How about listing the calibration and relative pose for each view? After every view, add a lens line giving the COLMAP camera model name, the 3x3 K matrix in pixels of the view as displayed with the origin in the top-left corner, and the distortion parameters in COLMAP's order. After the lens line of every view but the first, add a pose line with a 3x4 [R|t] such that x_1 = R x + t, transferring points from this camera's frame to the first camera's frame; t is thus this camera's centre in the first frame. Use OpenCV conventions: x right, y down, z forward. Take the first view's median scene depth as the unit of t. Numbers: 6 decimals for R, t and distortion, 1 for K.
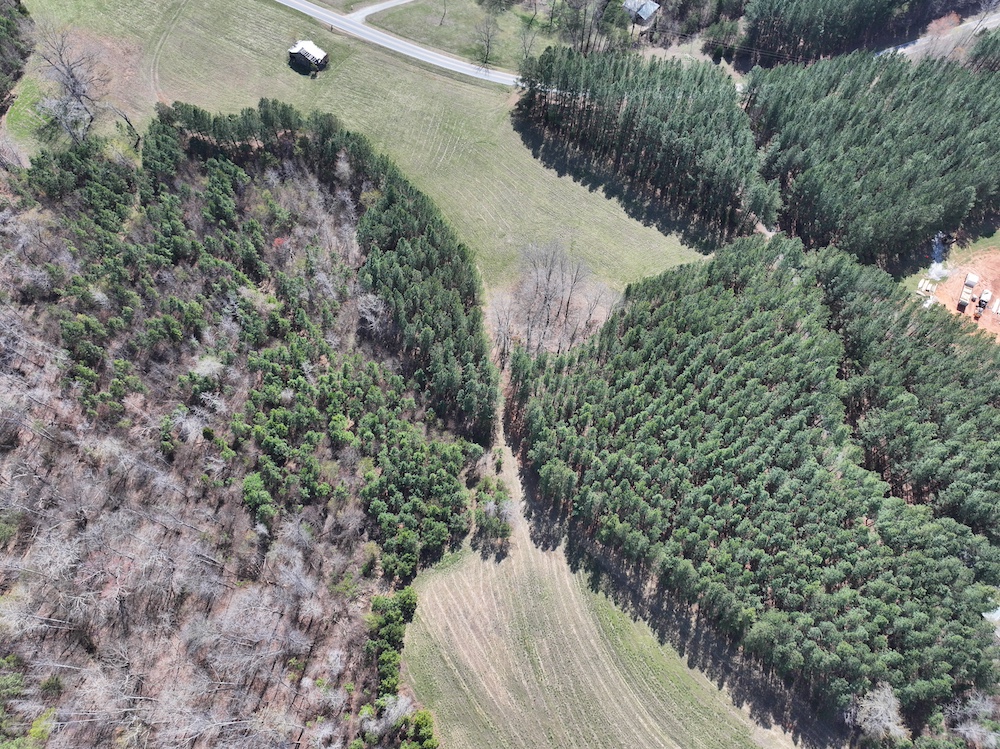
lens RADIAL K [[694.6, 0, 498.9], [0, 694.6, 373.2], [0, 0, 1]] dist [0.006863, 0.003985]
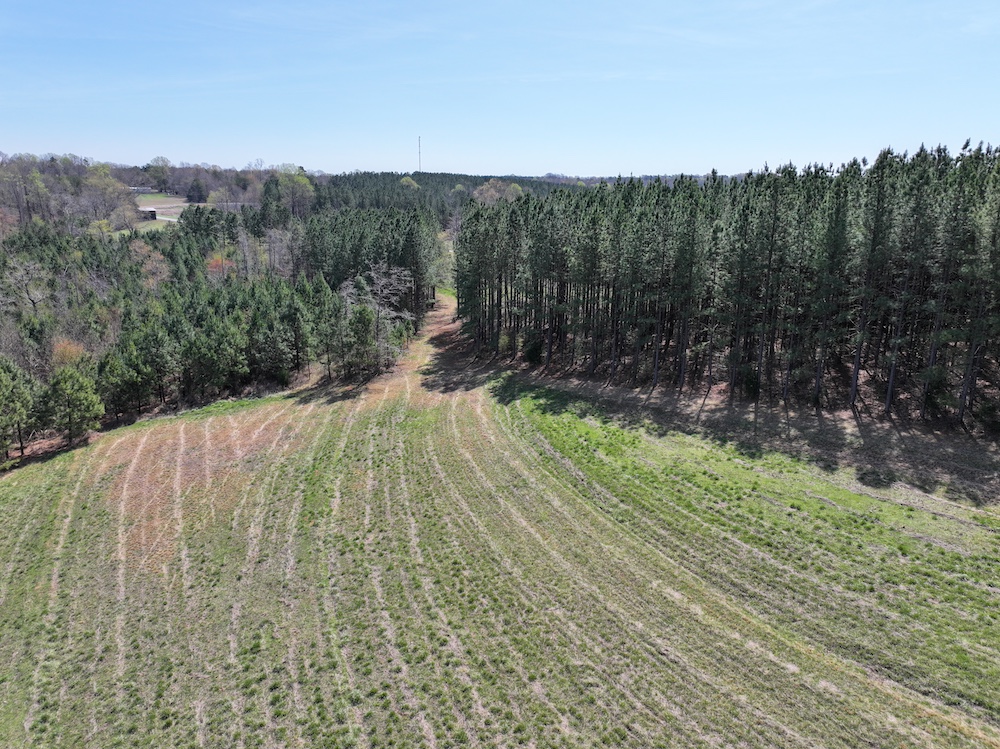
lens RADIAL K [[694.6, 0, 507.5], [0, 694.6, 373.4], [0, 0, 1]] dist [0.006863, 0.003985]
pose [[0.990294, 0.033516, -0.134885, 0.165203], [-0.125526, 0.632323, -0.764468, 0.584398], [0.059669, 0.773980, 0.630393, 0.758056]]
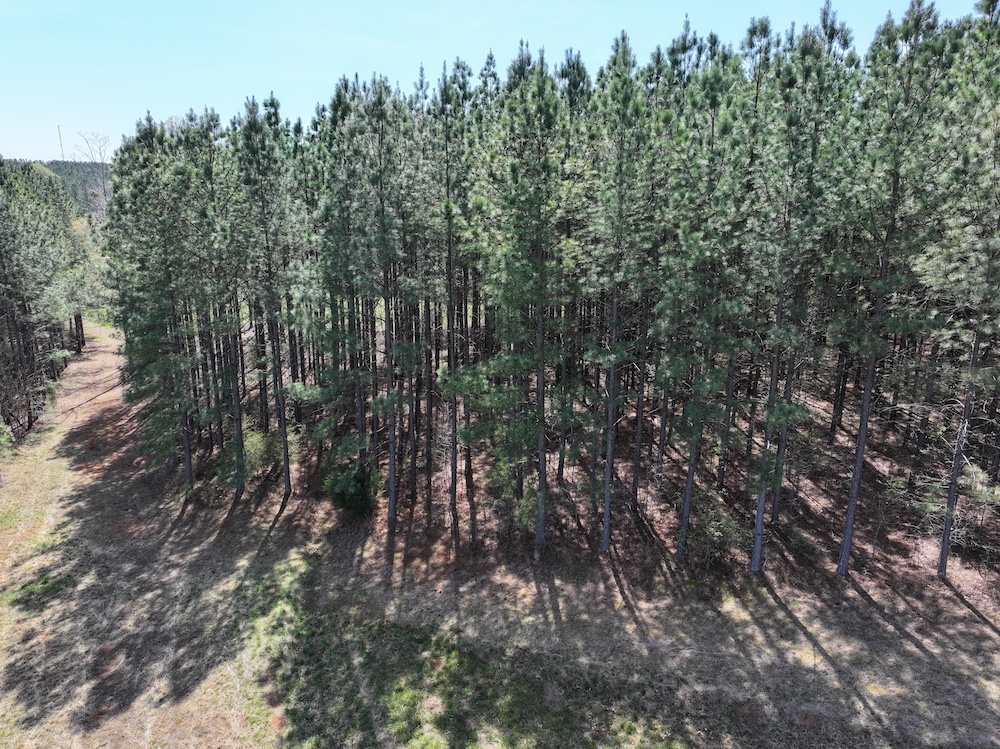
lens RADIAL K [[694.6, 0, 498.1], [0, 694.6, 369.4], [0, 0, 1]] dist [0.006863, 0.003985]
pose [[0.962198, -0.078031, 0.260934, 0.109812], [0.251916, 0.619116, -0.743797, 0.336256], [-0.103509, 0.781413, 0.615370, 0.906309]]
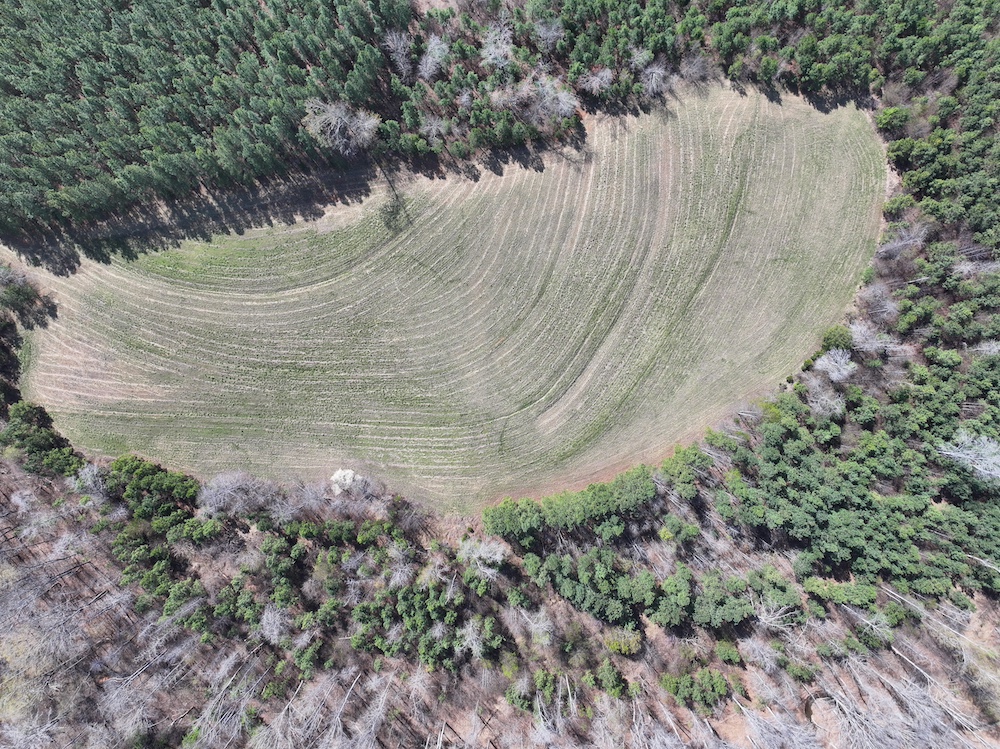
lens RADIAL K [[694.6, 0, 499.8], [0, 694.6, 376.2], [0, 0, 1]] dist [0.006863, 0.003985]
pose [[0.624343, -0.781008, -0.014905, 0.348085], [0.710771, 0.560073, 0.425586, 0.356540], [-0.324038, -0.276305, 0.904795, -0.107443]]
